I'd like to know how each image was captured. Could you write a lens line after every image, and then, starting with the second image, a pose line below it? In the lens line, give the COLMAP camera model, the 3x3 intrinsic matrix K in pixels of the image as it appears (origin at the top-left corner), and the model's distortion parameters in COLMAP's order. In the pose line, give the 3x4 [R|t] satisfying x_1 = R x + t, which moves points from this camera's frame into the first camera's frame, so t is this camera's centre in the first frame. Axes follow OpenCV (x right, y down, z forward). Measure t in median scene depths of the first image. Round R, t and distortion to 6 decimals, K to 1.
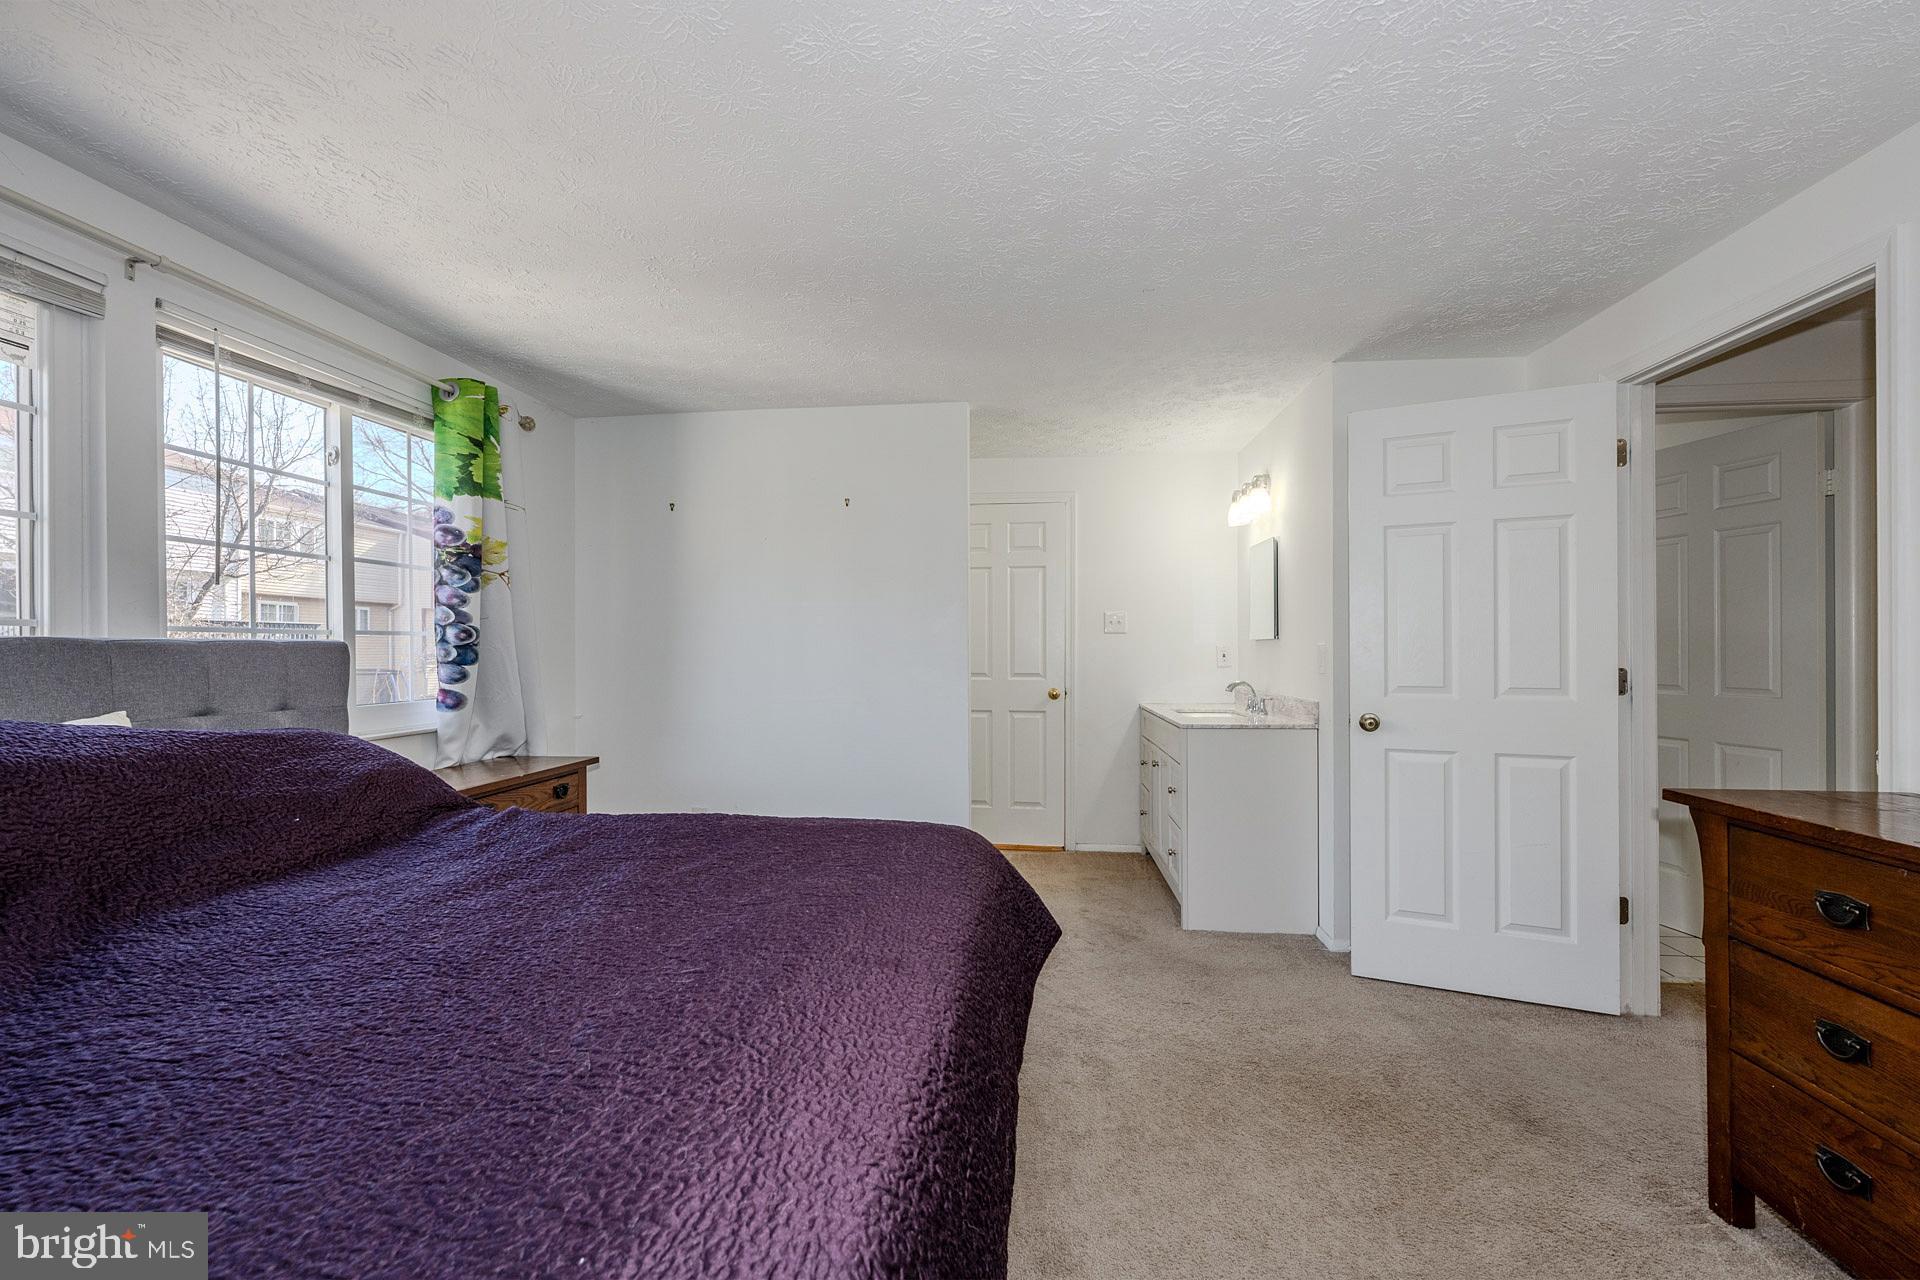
lens RADIAL K [[778.0, 0, 961.0], [0, 778.0, 650.1], [0, 0, 1]] dist [-0.001904, -0.000350]
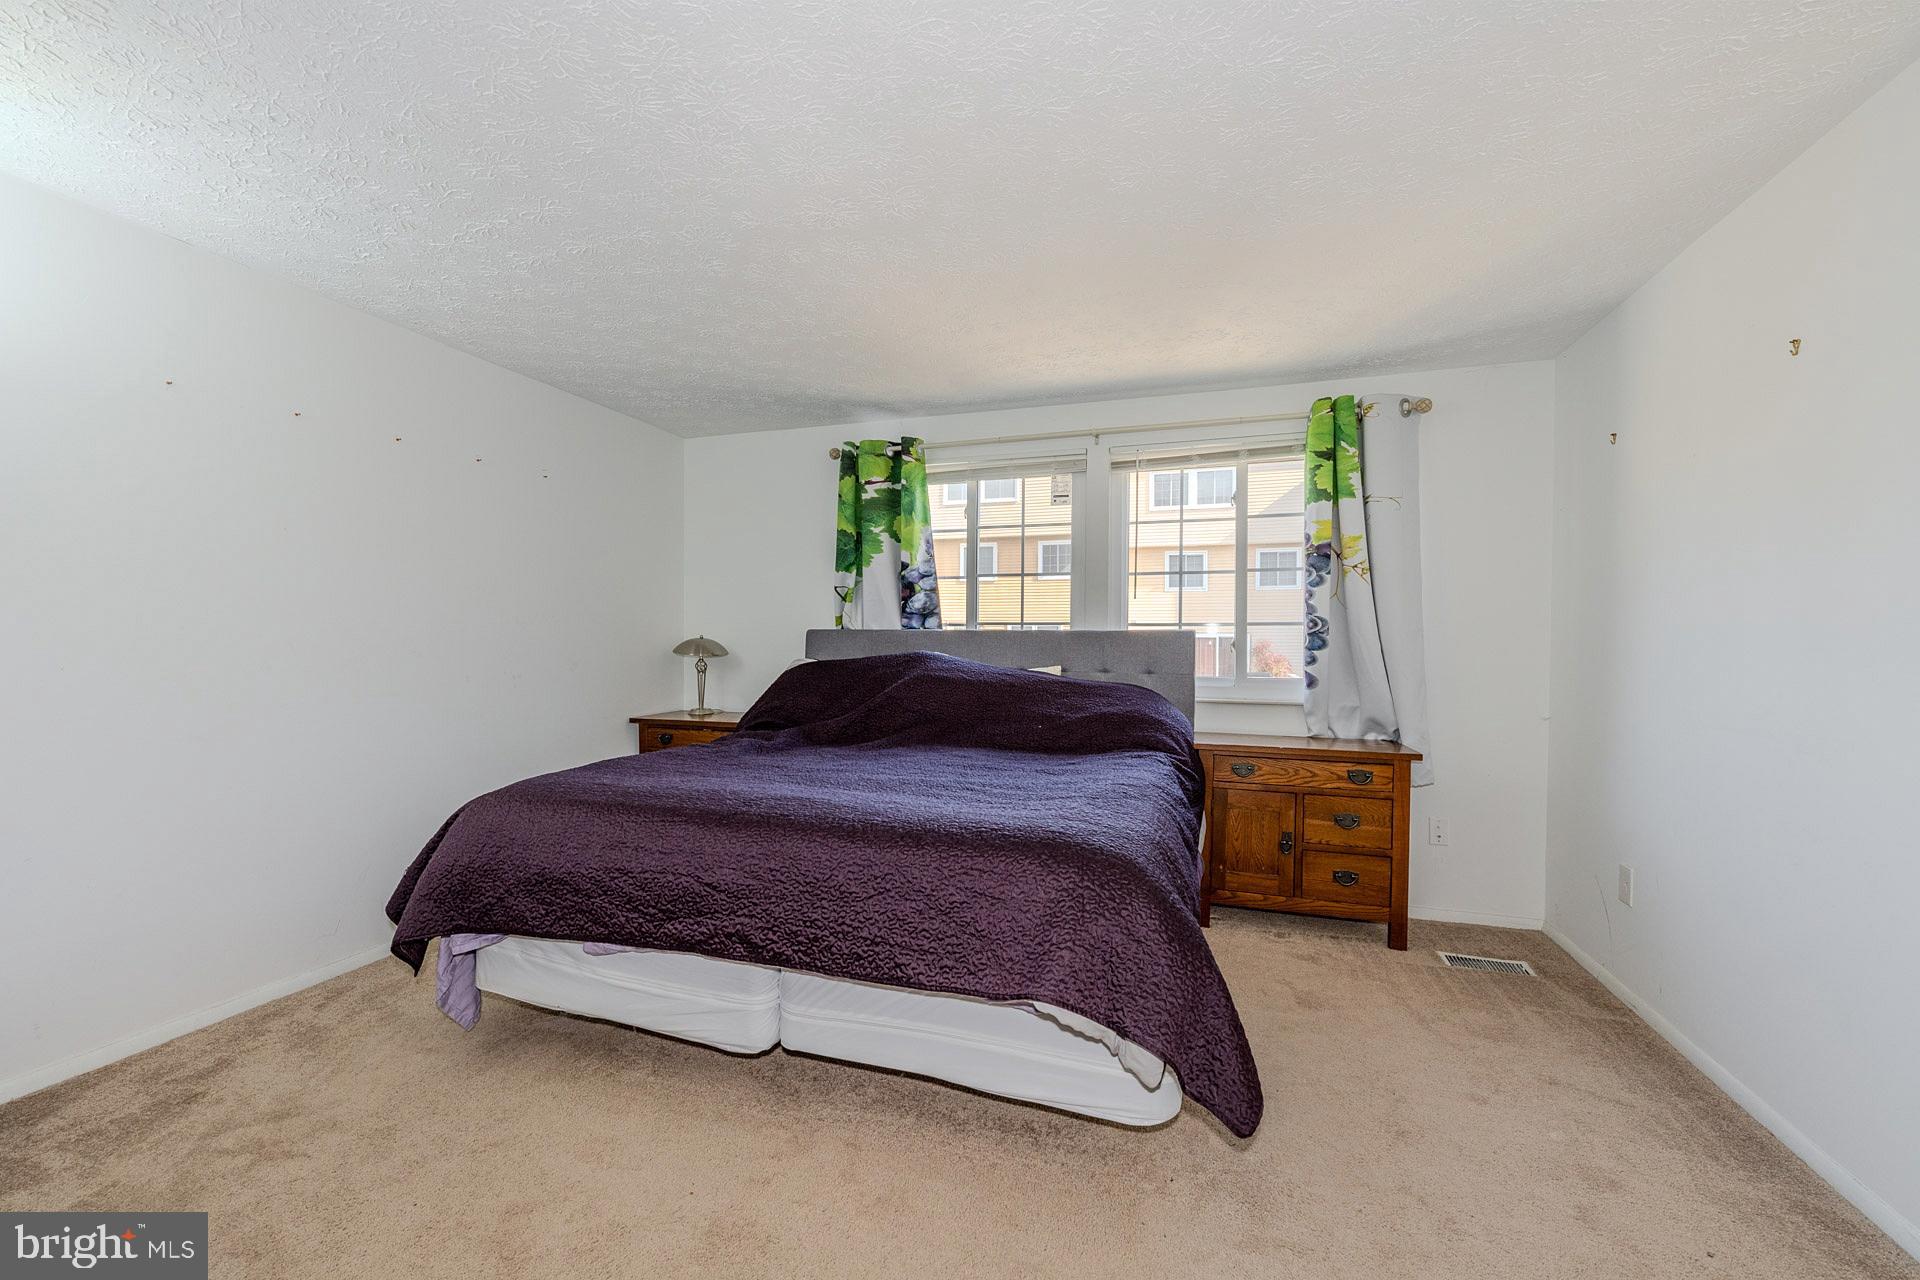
lens RADIAL K [[778.0, 0, 924.7], [0, 778.0, 642.1], [0, 0, 1]] dist [-0.001904, -0.000350]
pose [[-0.246785, -0.001507, -0.969069, 0.622743], [-0.006854, 0.999976, 0.000190, 0.010679], [0.969046, 0.006689, -0.246790, 0.727304]]
